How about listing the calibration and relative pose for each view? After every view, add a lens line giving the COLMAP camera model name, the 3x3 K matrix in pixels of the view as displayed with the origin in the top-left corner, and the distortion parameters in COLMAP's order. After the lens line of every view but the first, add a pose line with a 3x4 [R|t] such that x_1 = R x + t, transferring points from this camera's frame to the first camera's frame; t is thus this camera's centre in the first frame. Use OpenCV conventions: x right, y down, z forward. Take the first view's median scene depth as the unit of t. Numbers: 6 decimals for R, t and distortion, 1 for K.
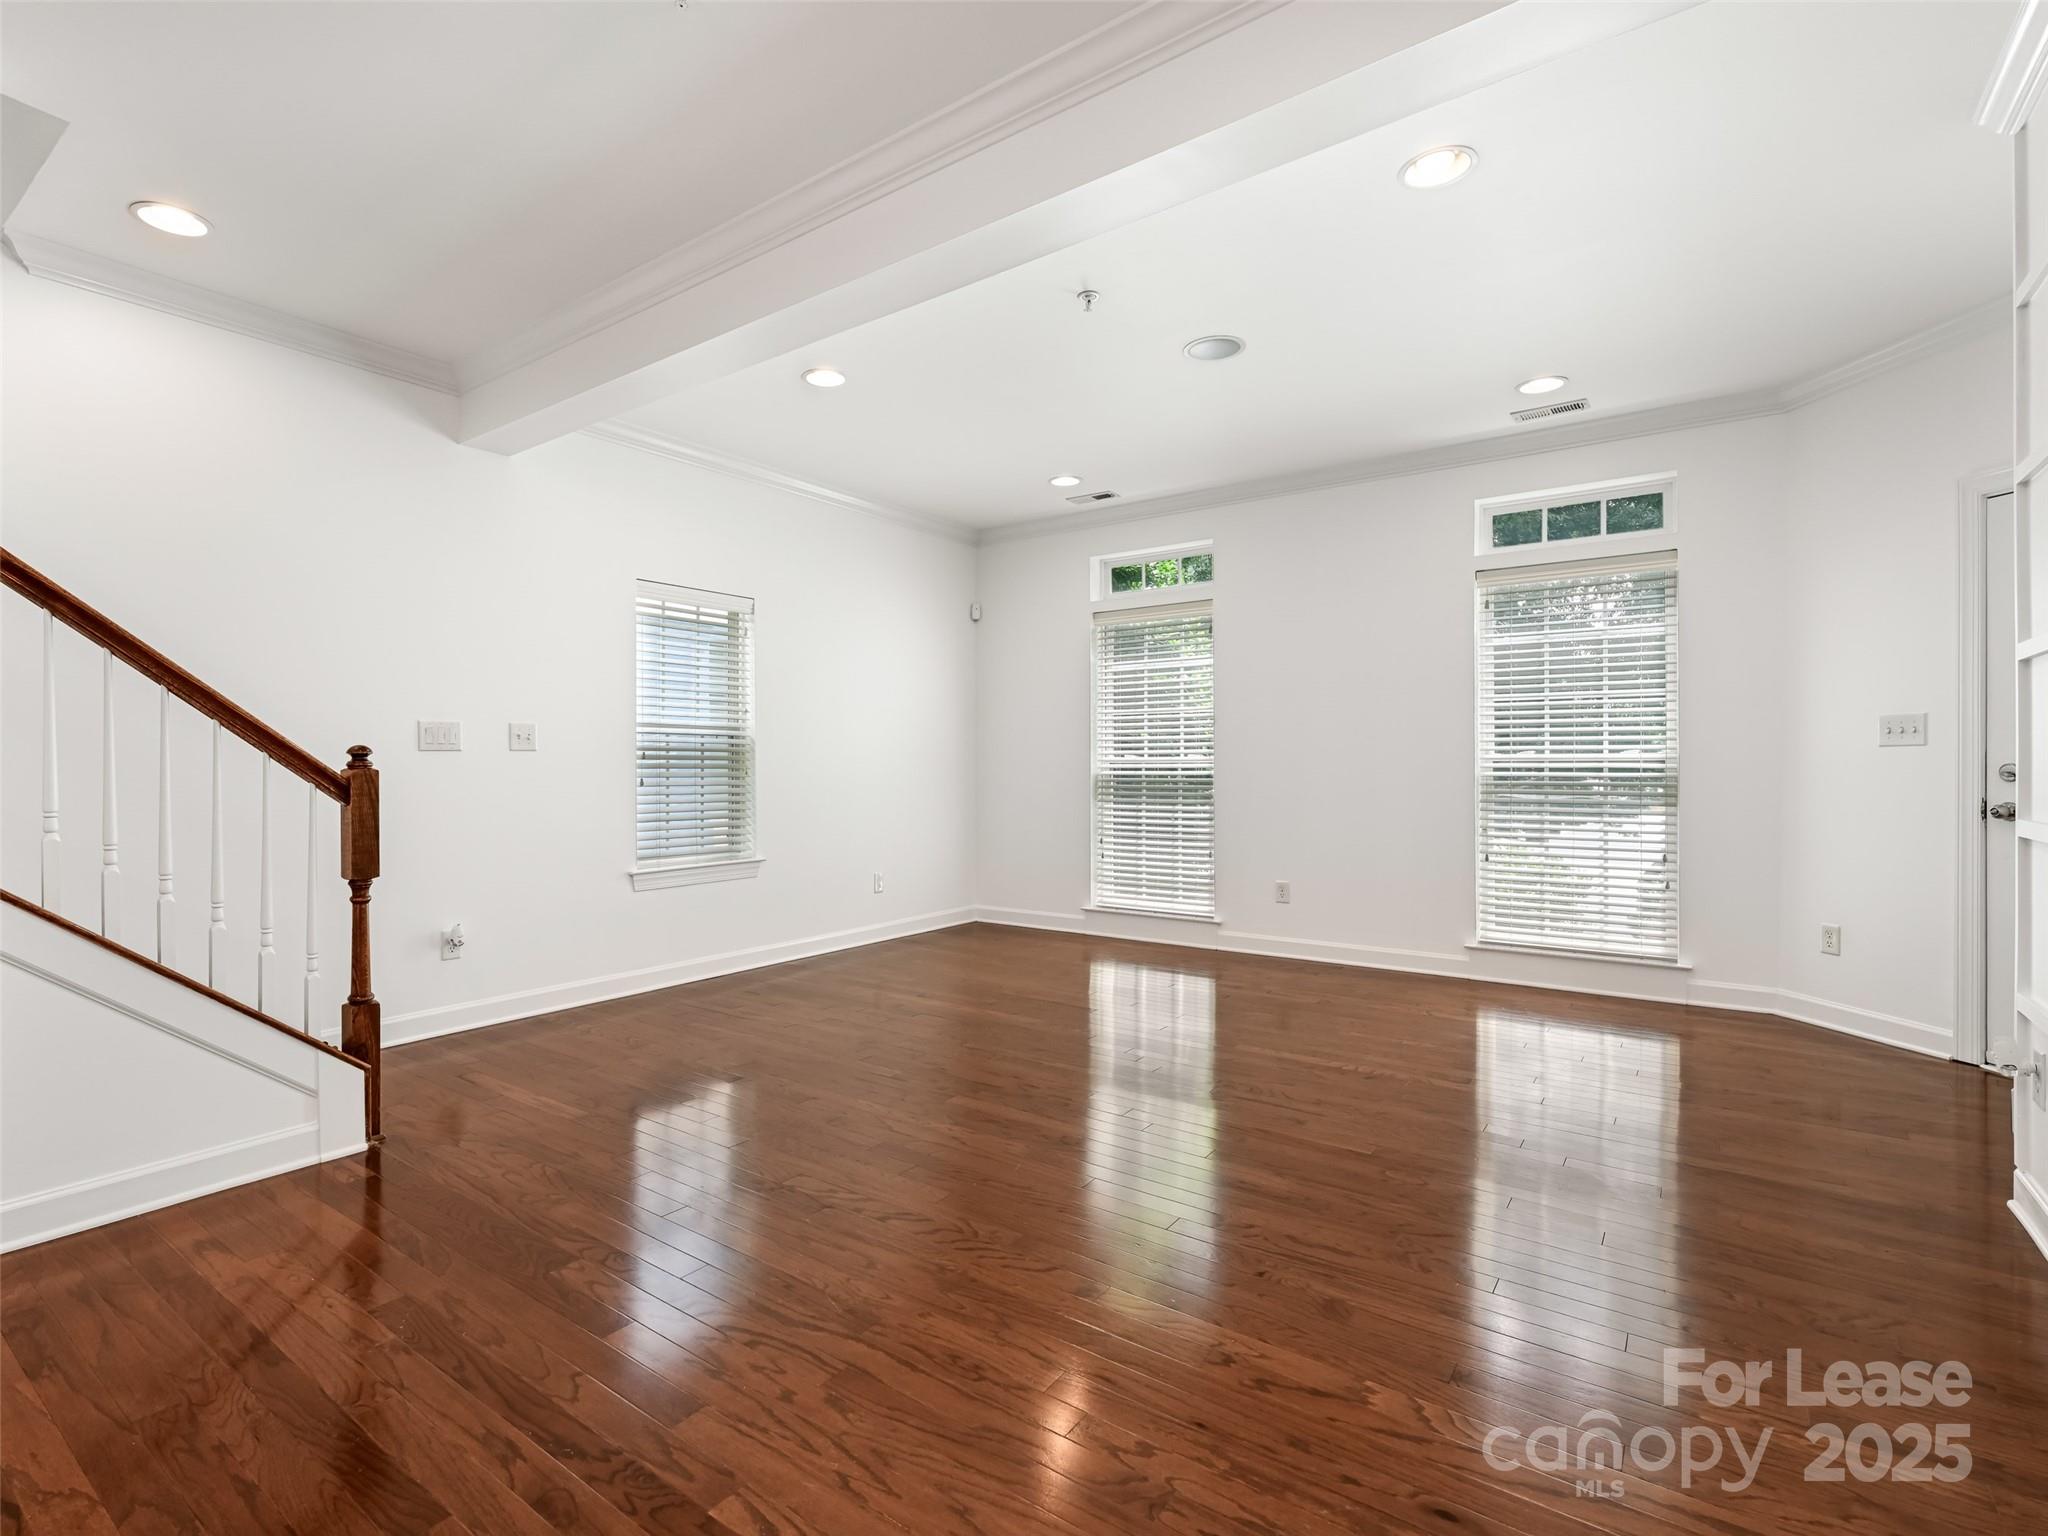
lens RADIAL K [[975.6, 0, 1014.5], [0, 975.6, 769.7], [0, 0, 1]] dist [0.005555, 0.000528]
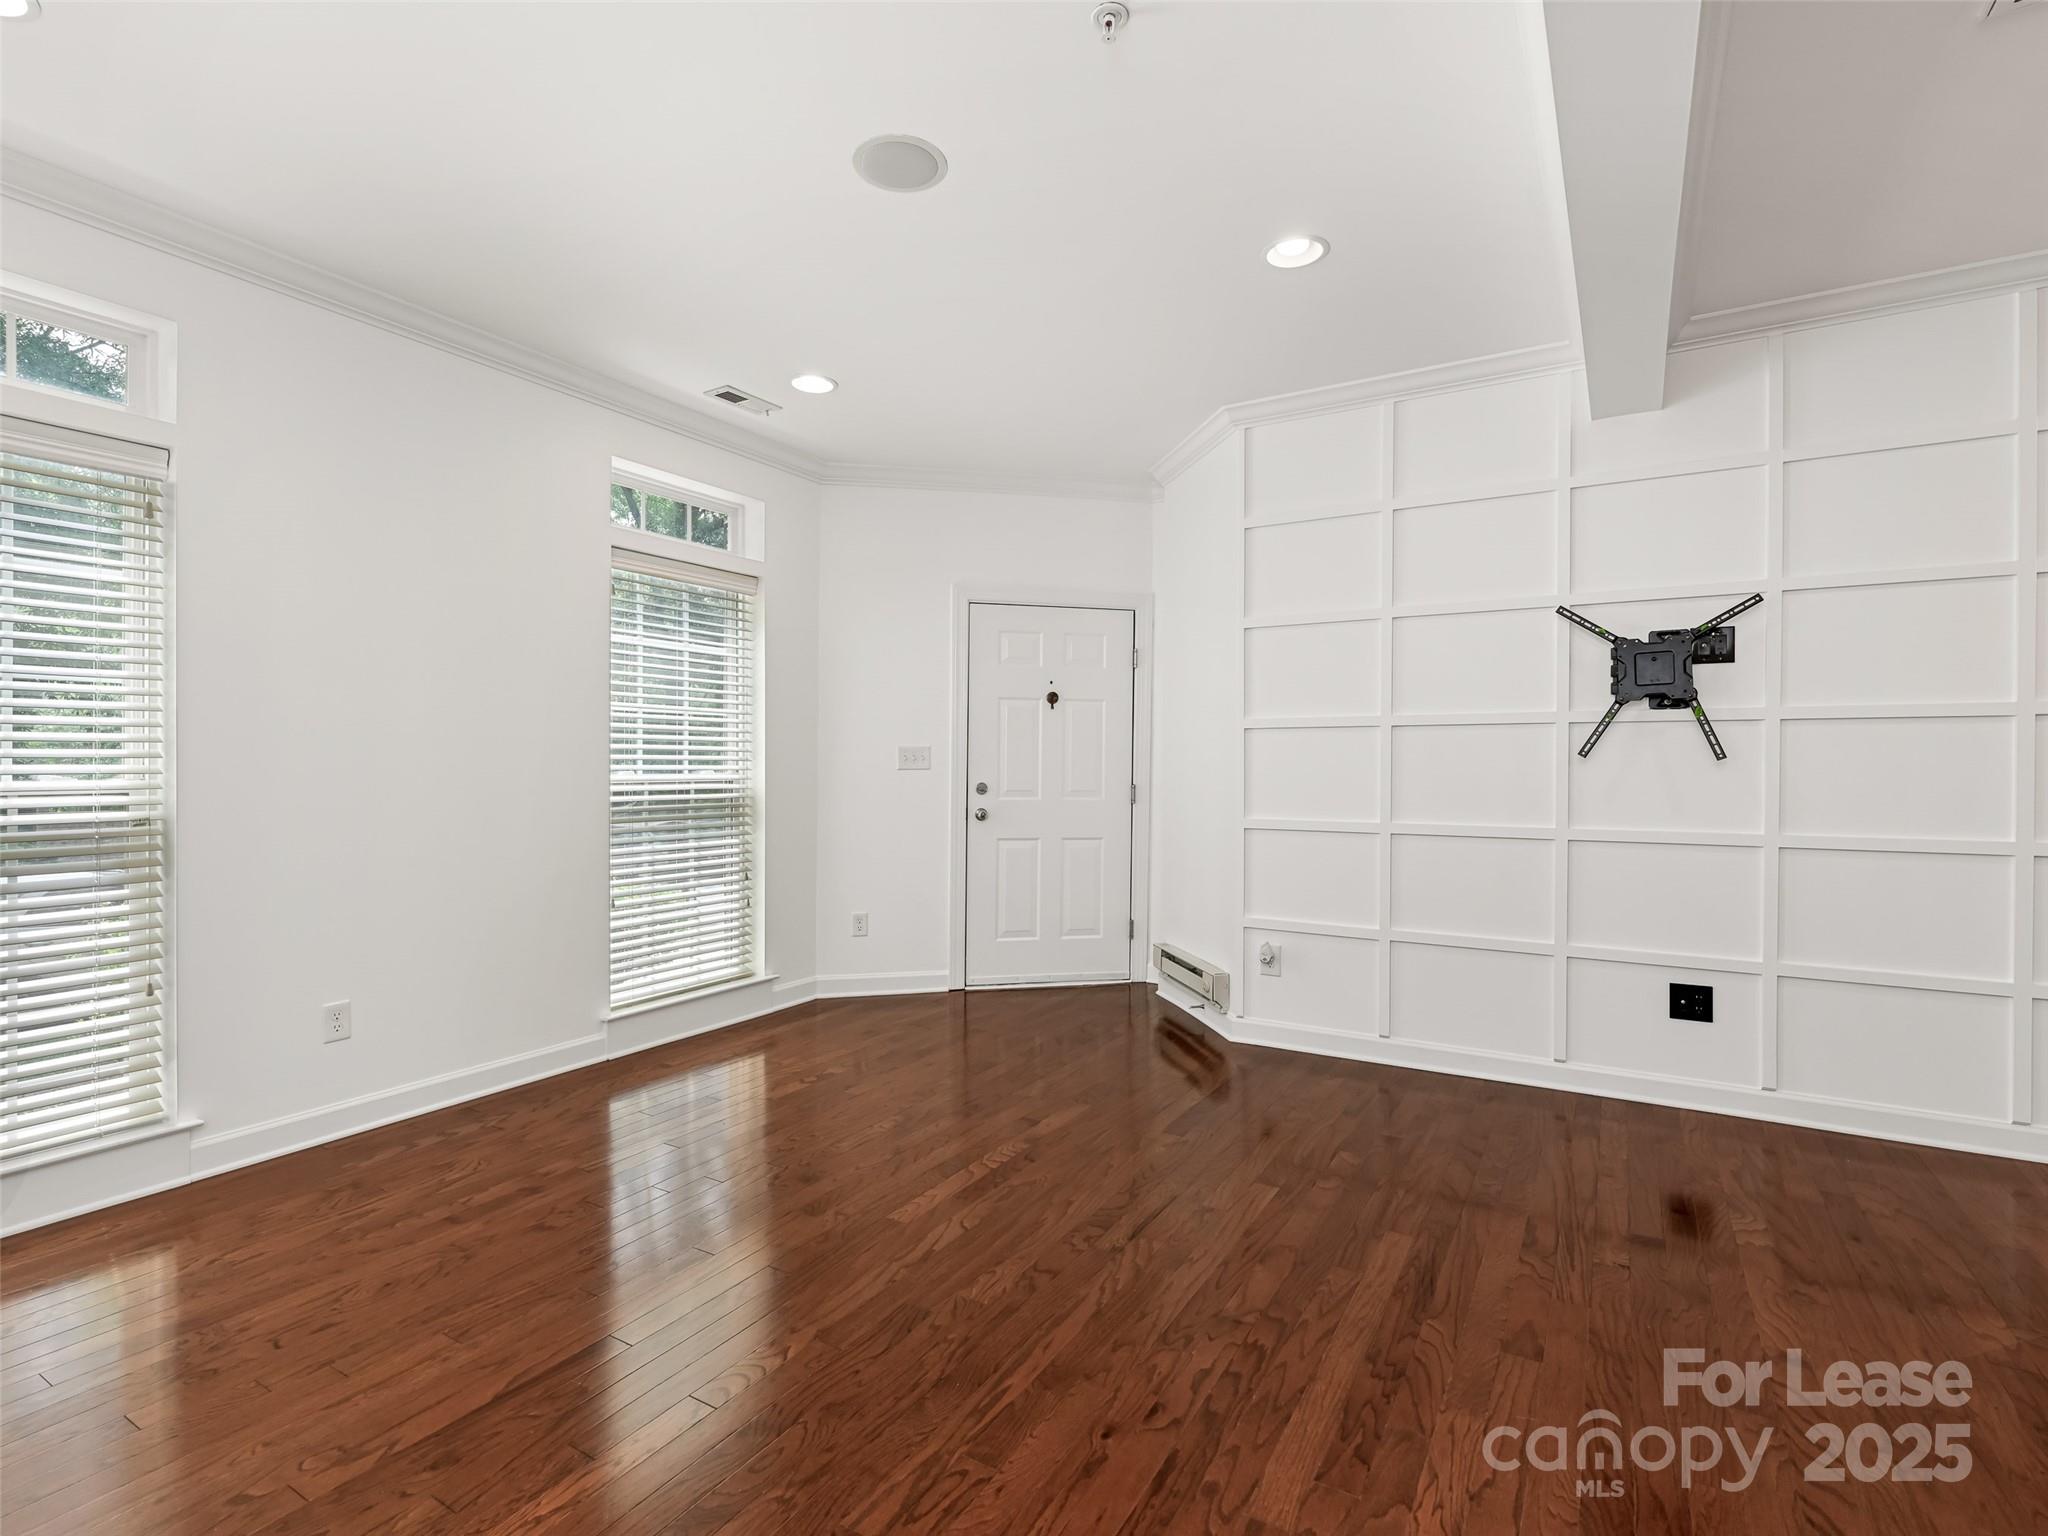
lens RADIAL K [[975.6, 0, 1015.6], [0, 975.6, 762.1], [0, 0, 1]] dist [0.005555, 0.000528]
pose [[-0.044503, 0.000452, 0.999009, -0.356679], [0.001064, 0.999999, -0.000405, -0.027660], [-0.999009, 0.001045, -0.044503, 0.738495]]
